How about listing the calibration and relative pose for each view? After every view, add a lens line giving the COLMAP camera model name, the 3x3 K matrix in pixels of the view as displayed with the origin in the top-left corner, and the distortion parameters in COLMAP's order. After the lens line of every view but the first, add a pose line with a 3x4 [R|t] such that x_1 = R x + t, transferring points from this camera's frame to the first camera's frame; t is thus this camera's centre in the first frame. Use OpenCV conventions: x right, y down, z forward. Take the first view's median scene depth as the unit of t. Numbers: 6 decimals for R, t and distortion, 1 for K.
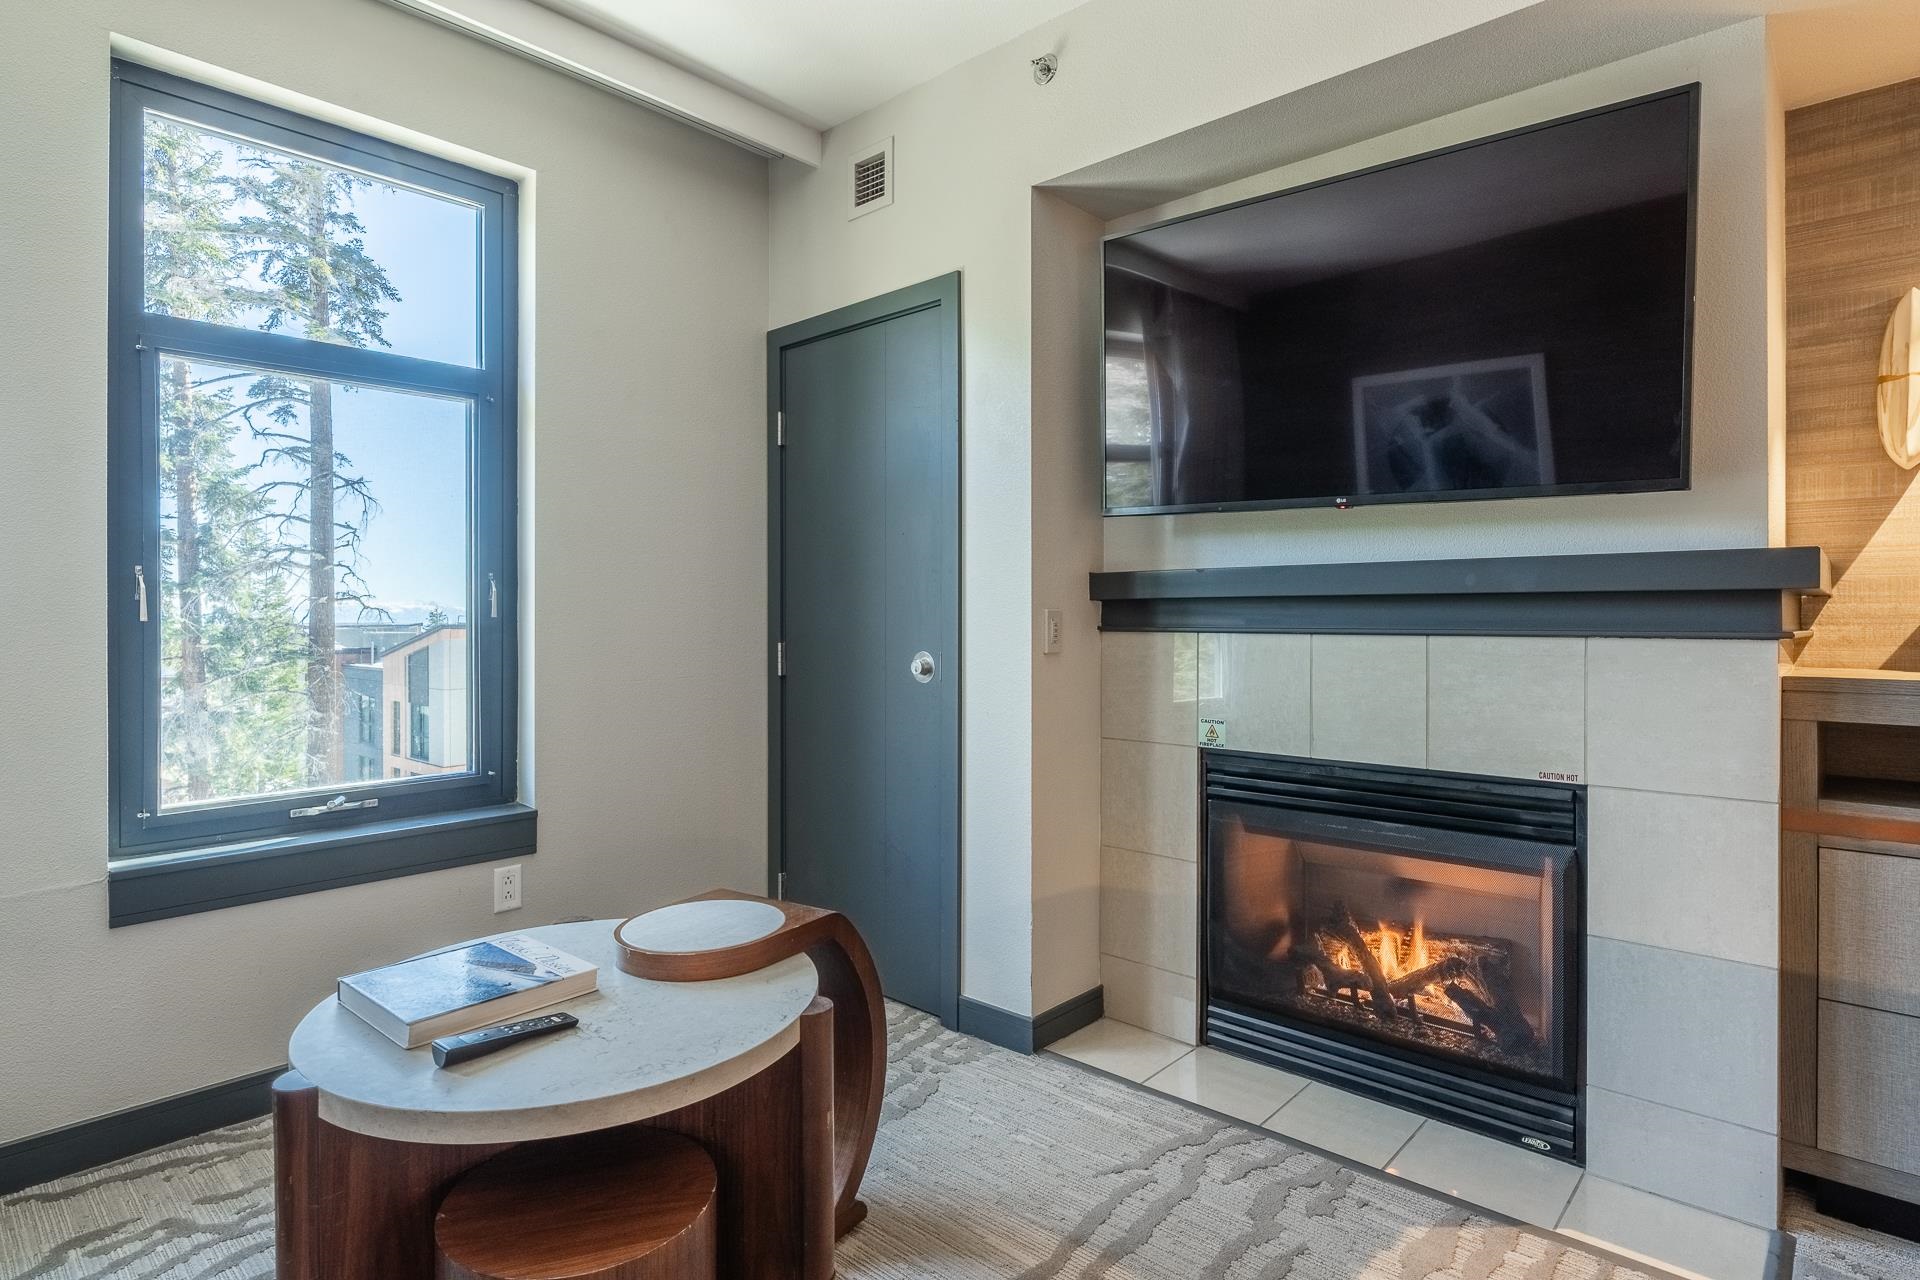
lens RADIAL K [[1023.7, 0, 956.7], [0, 1023.7, 620.8], [0, 0, 1]] dist [0.001057, -0.001048]
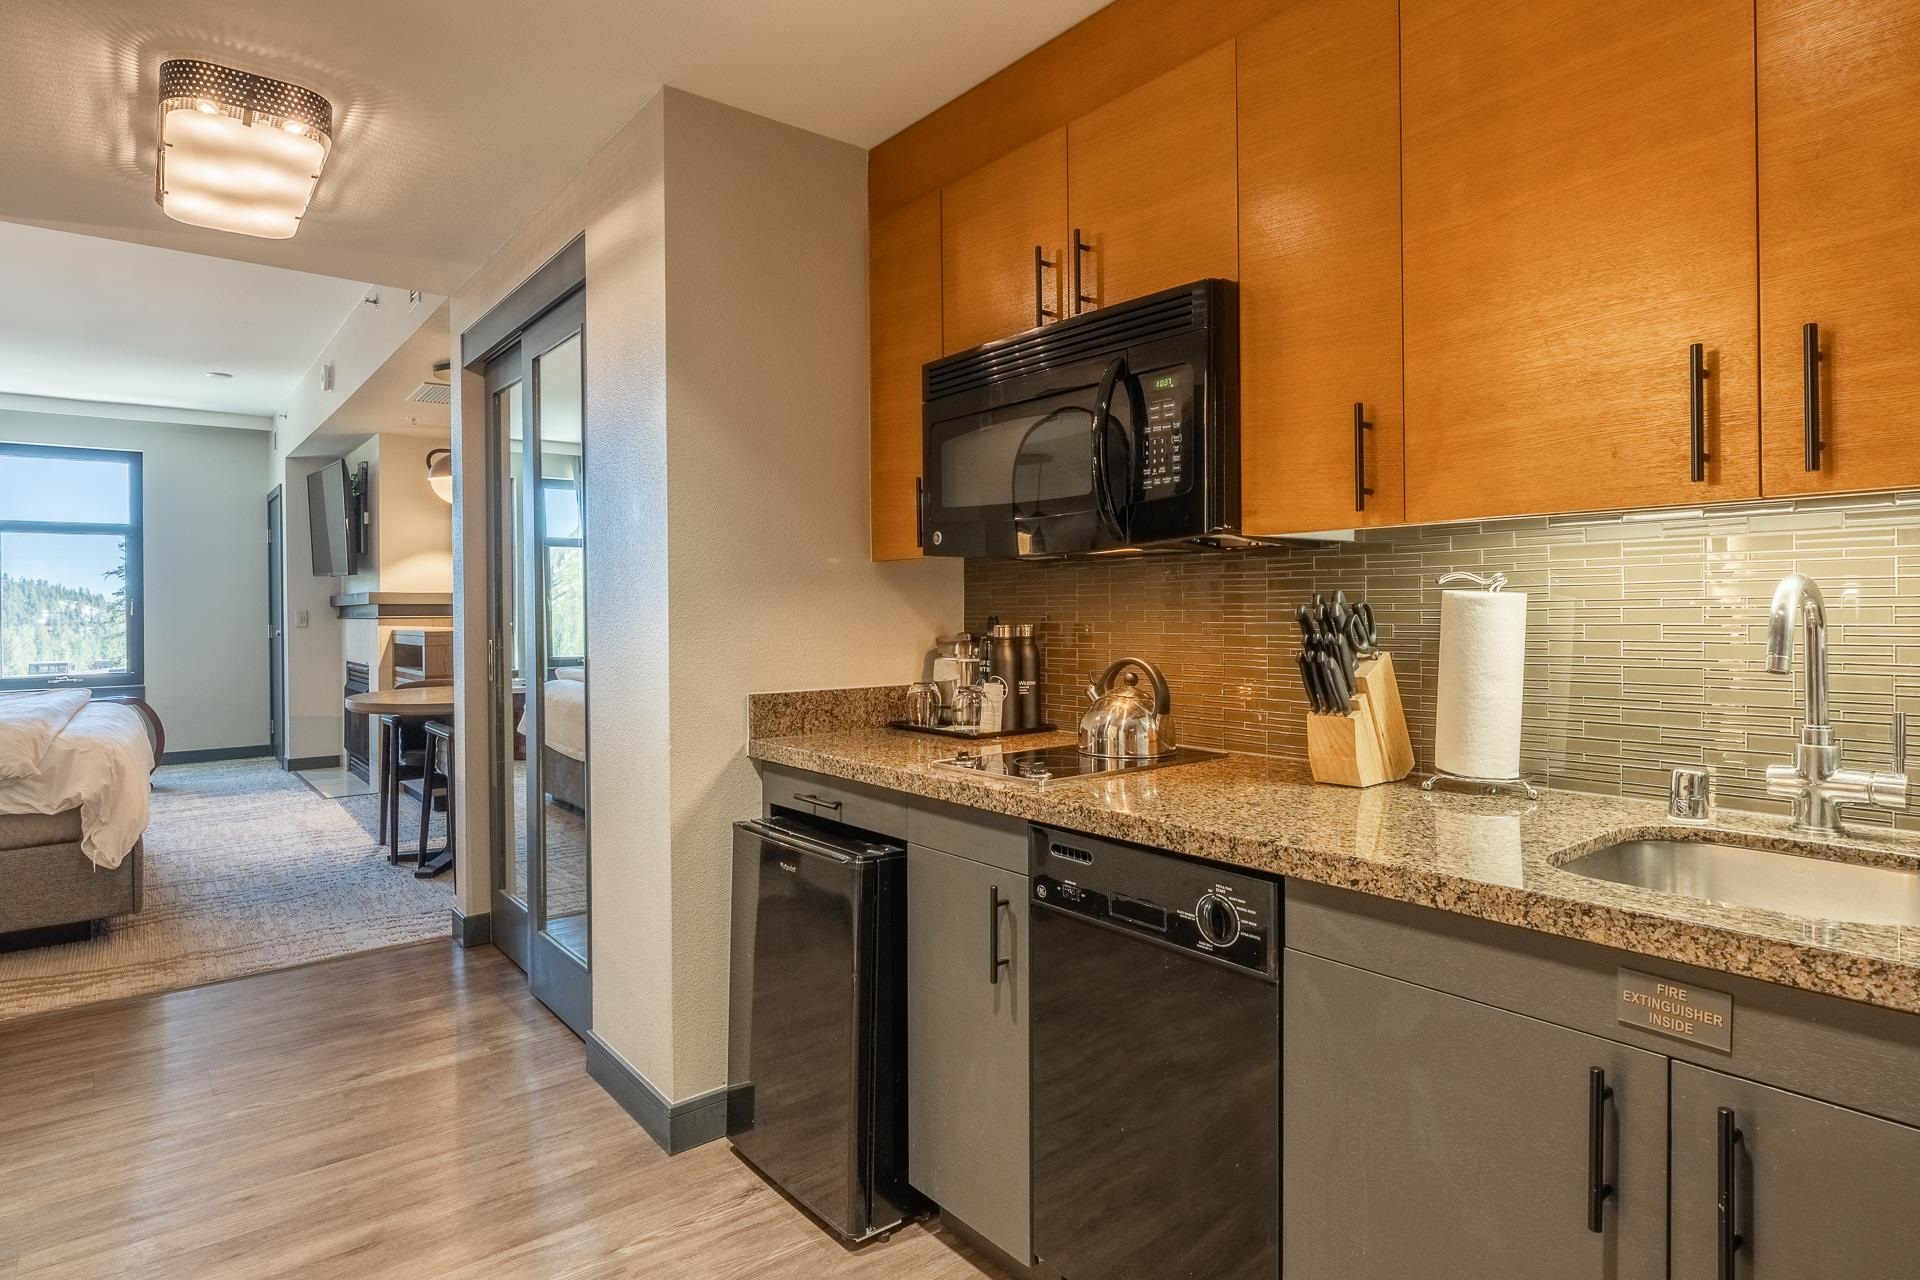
lens RADIAL K [[1023.7, 0, 956.7], [0, 1023.7, 620.8], [0, 0, 1]] dist [0.001057, -0.001048]
pose [[0.988619, -0.008864, -0.150179, 1.864573], [0.009402, 0.999952, 0.002867, 0.019435], [0.150147, -0.004246, 0.988655, -1.192010]]
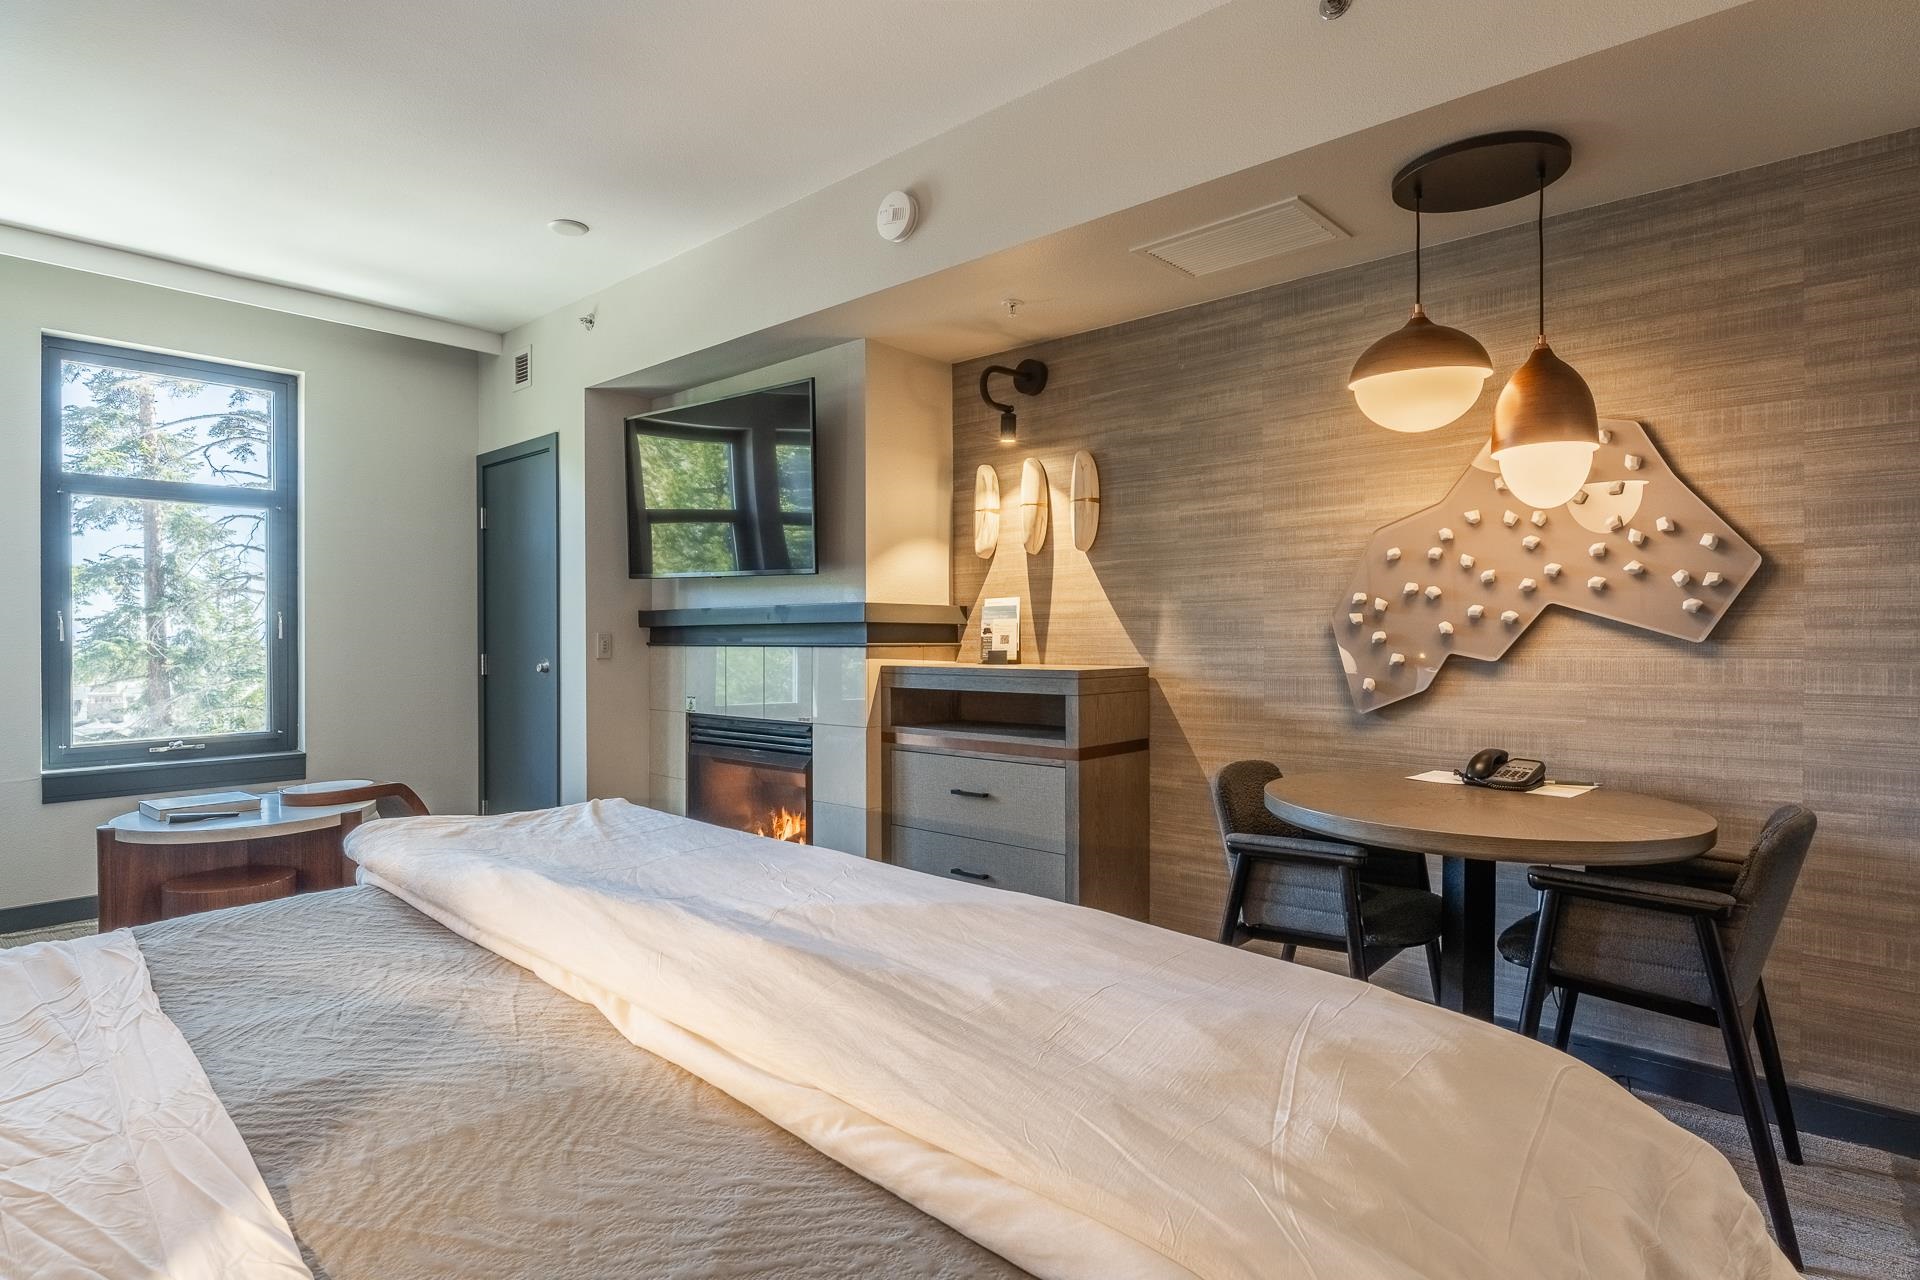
lens RADIAL K [[1024.8, 0, 960.0], [0, 1024.8, 640.0], [0, 0, 1]] dist [-0.000066, -0.000328]
pose [[0.999912, -0.003034, 0.012930, 0.563729], [0.003042, 0.999995, -0.000597, 0.003254], [-0.012928, 0.000636, 0.999916, -0.610327]]
